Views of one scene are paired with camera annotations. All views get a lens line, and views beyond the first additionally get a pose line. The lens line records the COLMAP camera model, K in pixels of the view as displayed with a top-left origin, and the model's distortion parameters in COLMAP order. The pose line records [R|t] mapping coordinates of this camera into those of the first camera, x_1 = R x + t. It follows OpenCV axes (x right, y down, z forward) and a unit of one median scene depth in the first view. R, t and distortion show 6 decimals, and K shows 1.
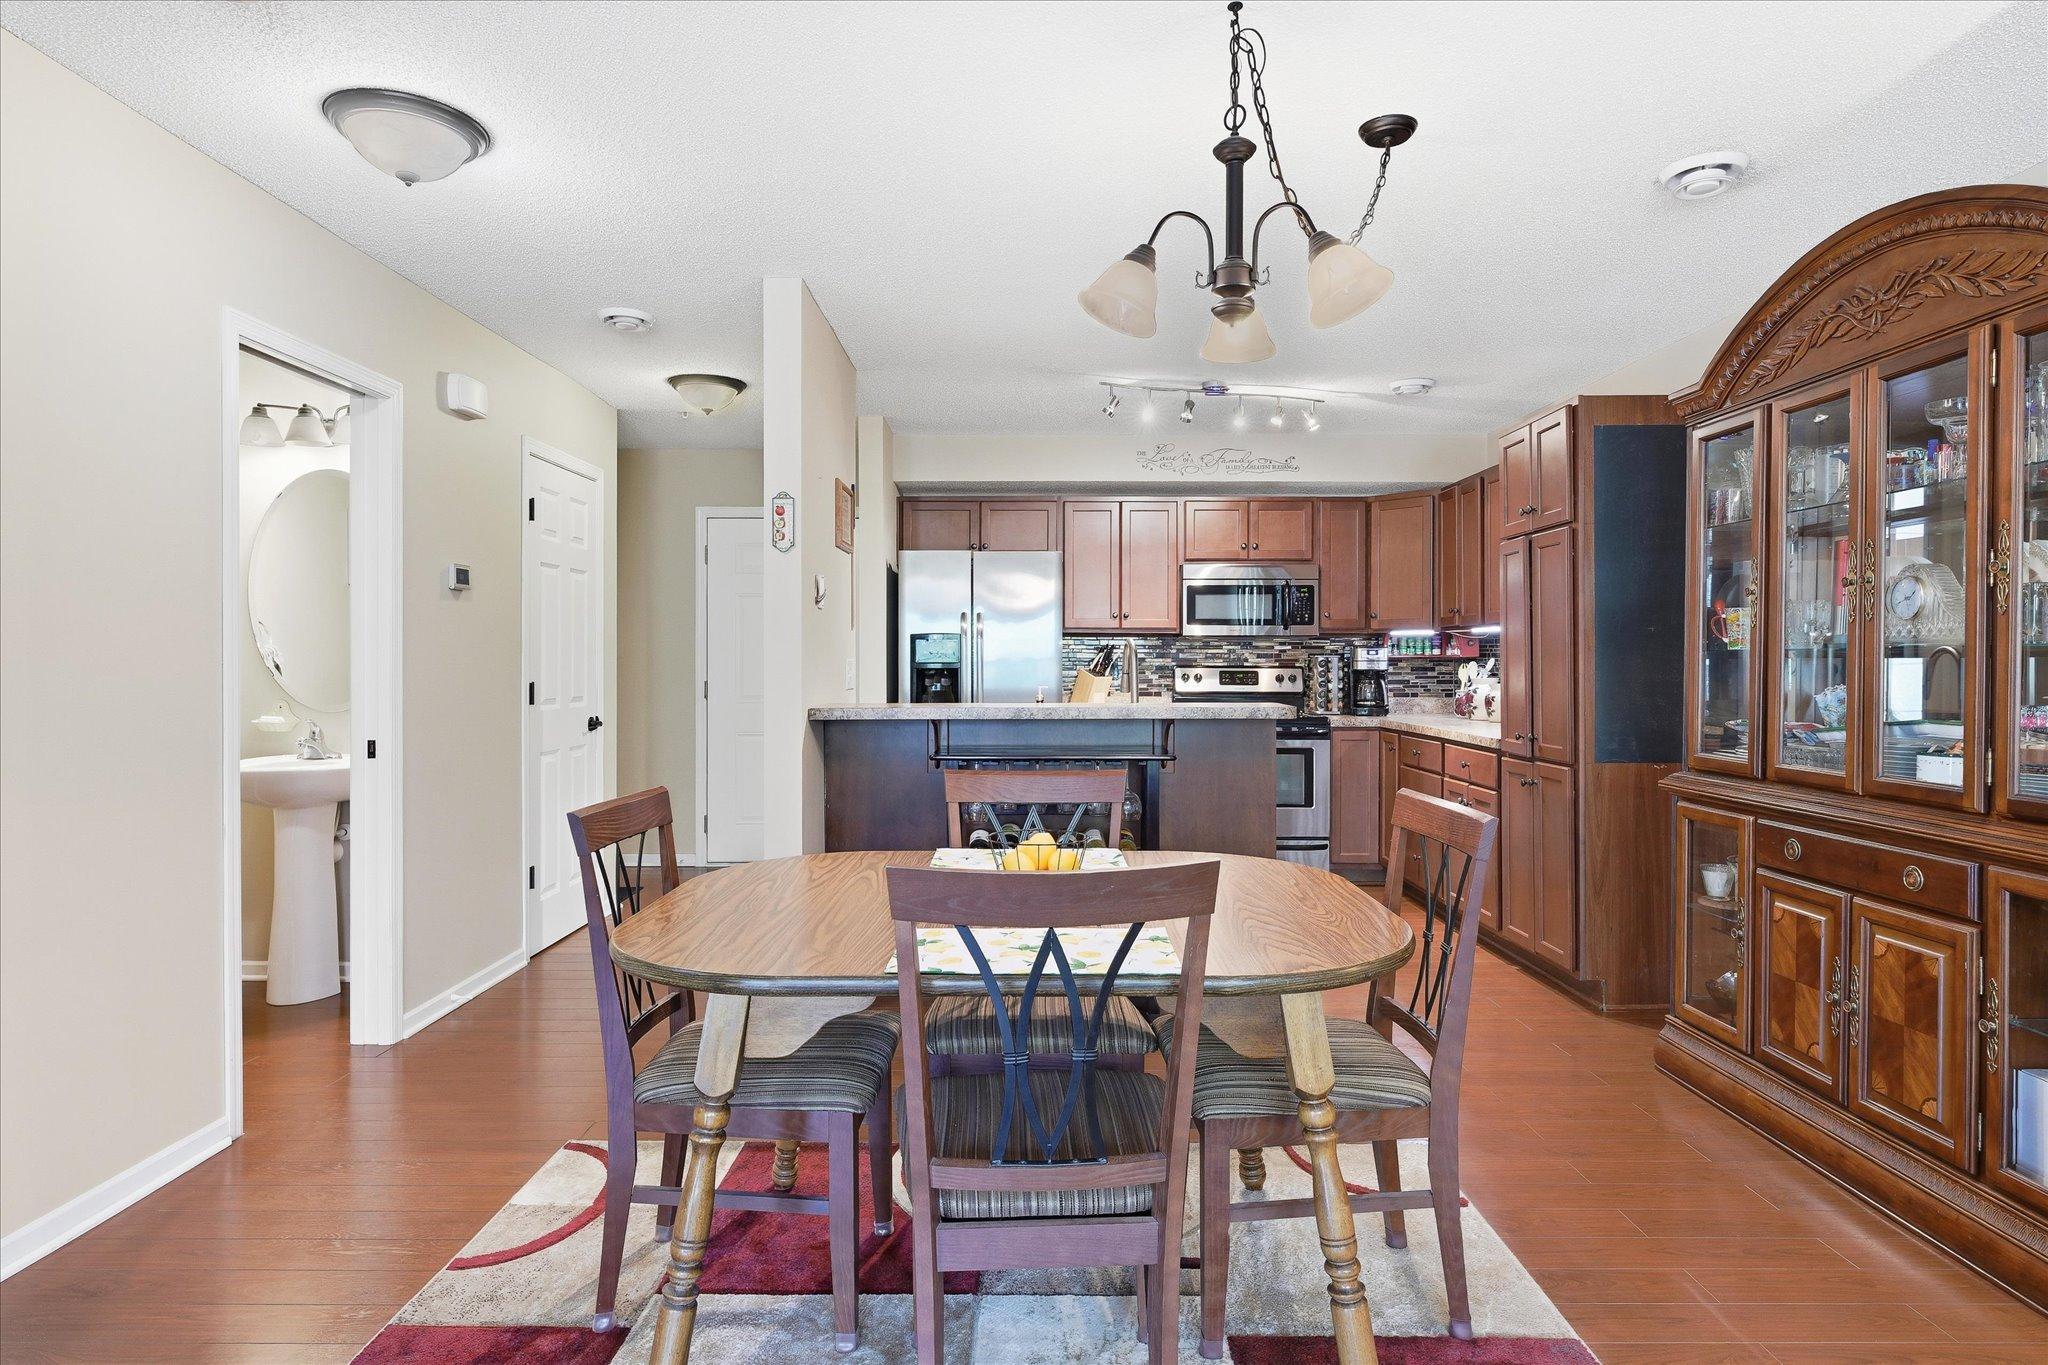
lens RADIAL K [[1135.4, 0, 1027.8], [0, 1135.4, 667.1], [0, 0, 1]] dist [-0.000066, -0.000371]
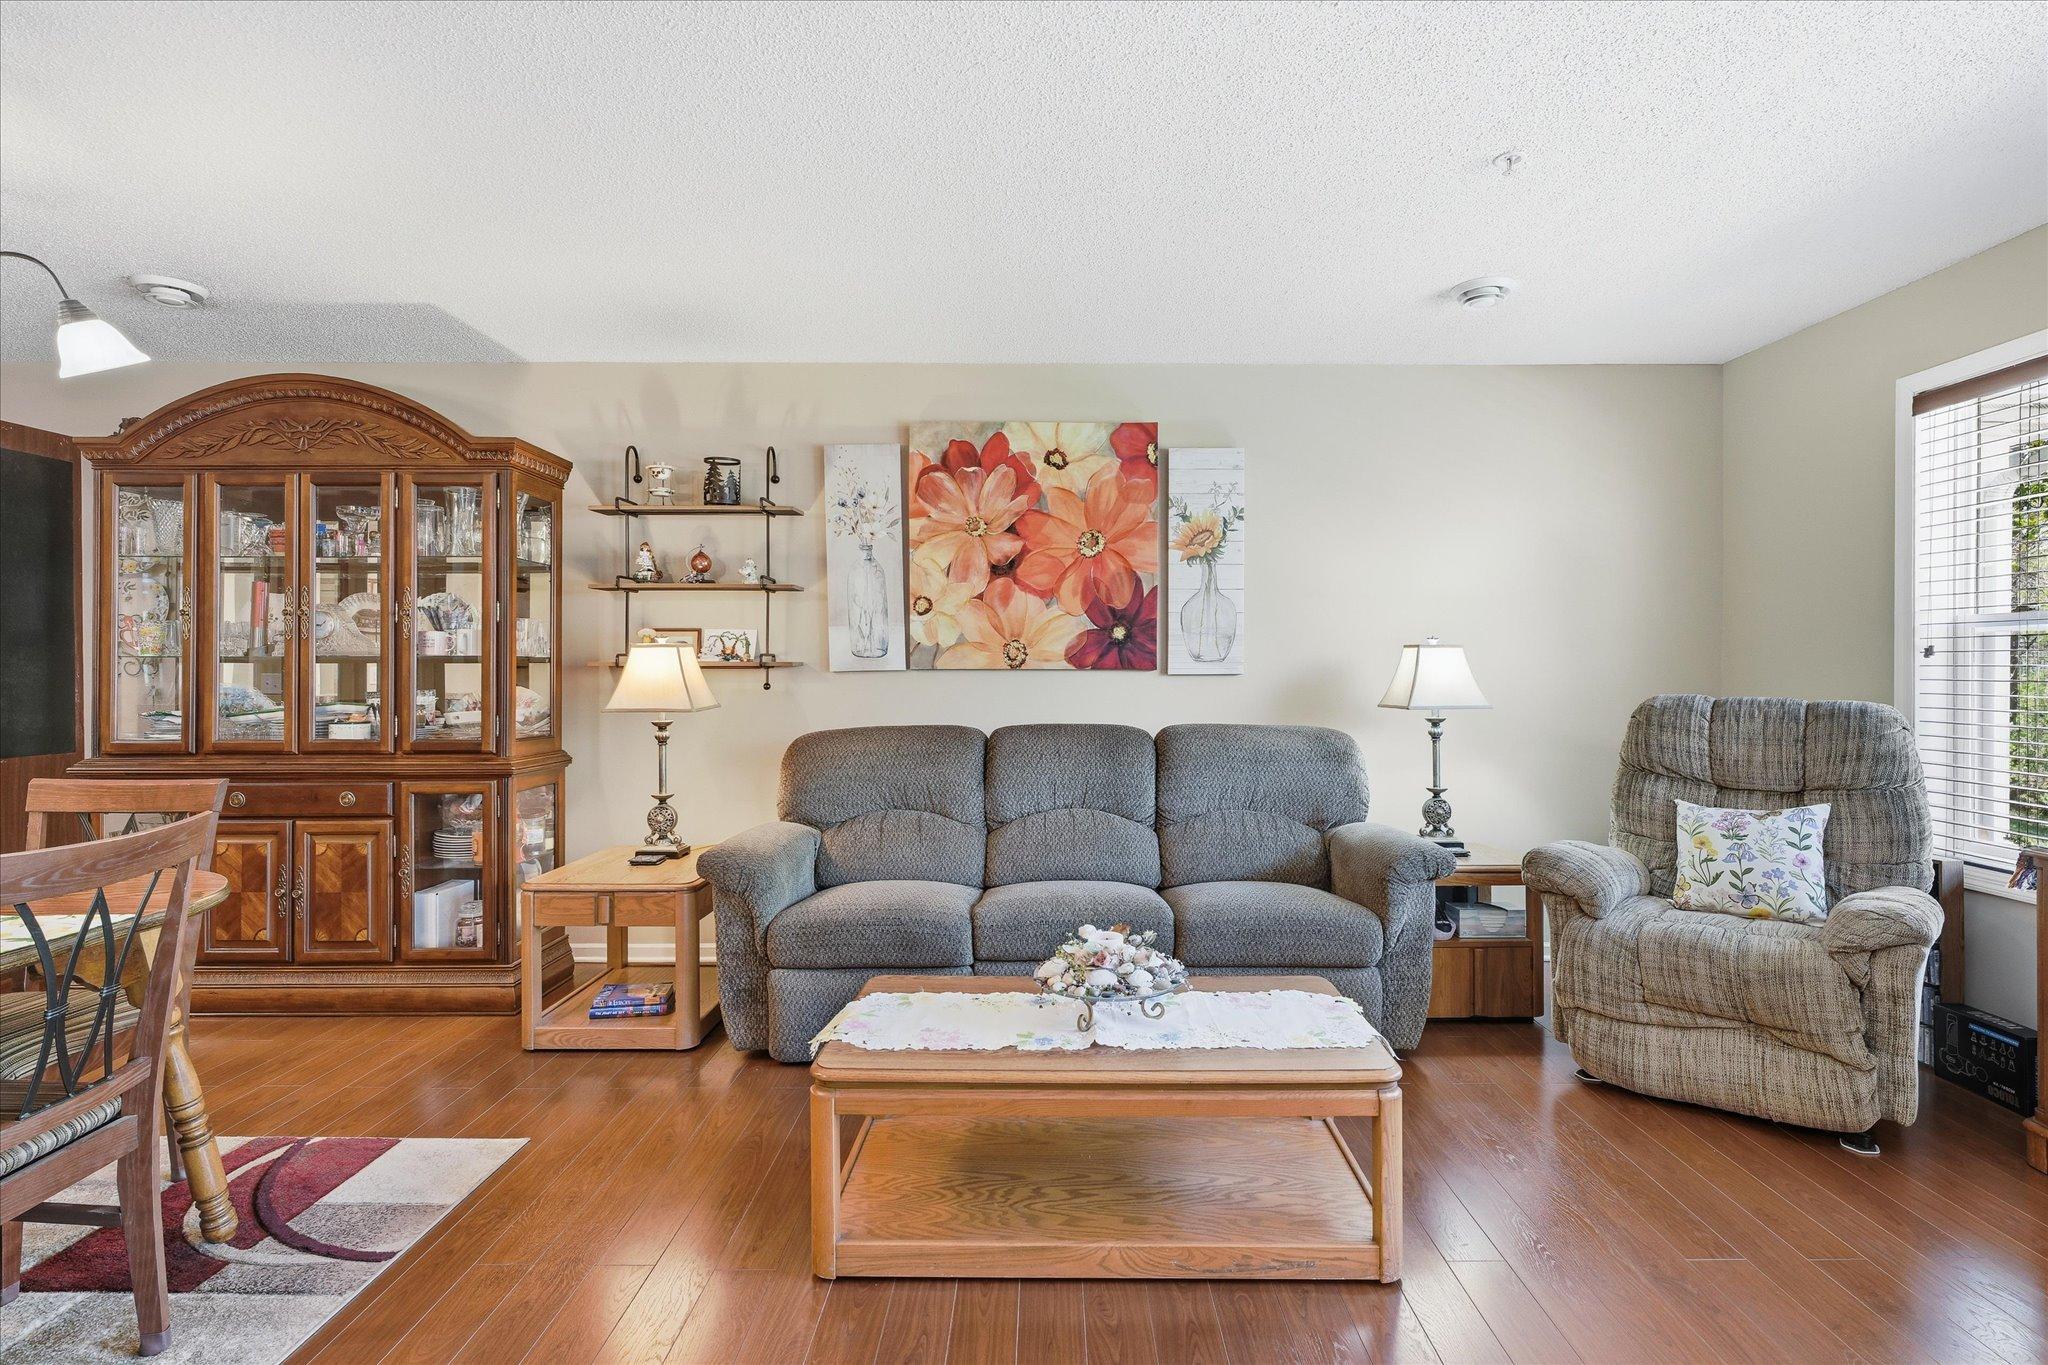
lens RADIAL K [[959.6, 0, 1025.5], [0, 959.6, 679.3], [0, 0, 1]] dist [-0.001337, -0.000342]
pose [[0.026329, -0.015613, 0.999531, -0.479200], [0.005676, 0.999864, 0.015468, -0.000866], [-0.999637, 0.005266, 0.026414, -0.005785]]
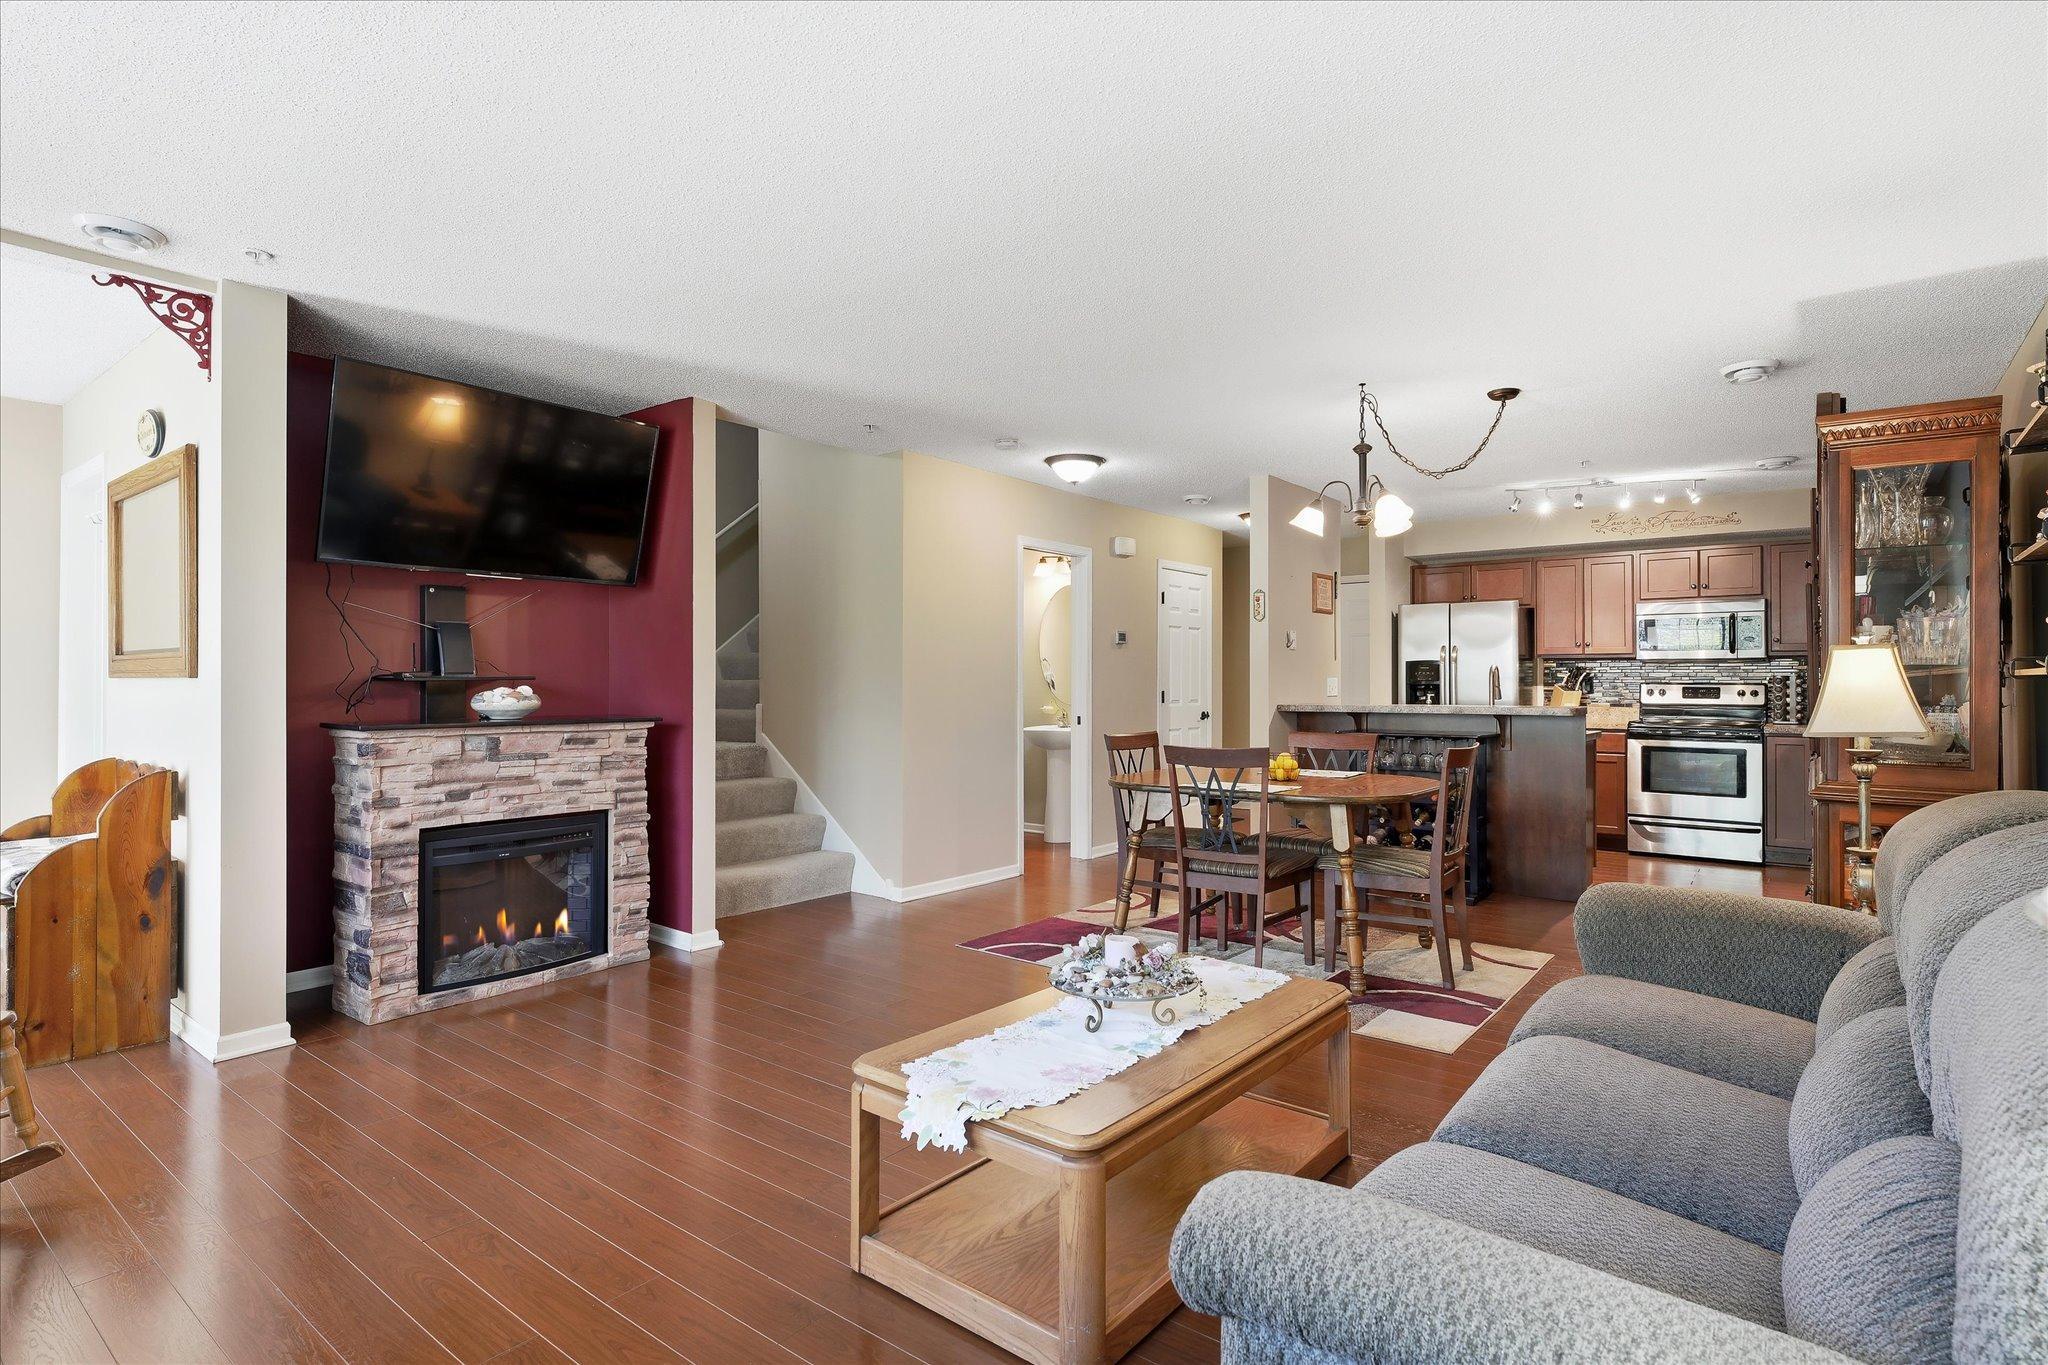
lens RADIAL K [[1049.8, 0, 1024.0], [0, 1049.8, 682.5], [0, 0, 1]] dist [-0.001048, -0.000383]
pose [[0.785793, 0.000222, -0.618490, 0.657034], [-0.002391, 0.999994, -0.002680, 0.007071], [0.618486, 0.003585, 0.785788, -0.722136]]
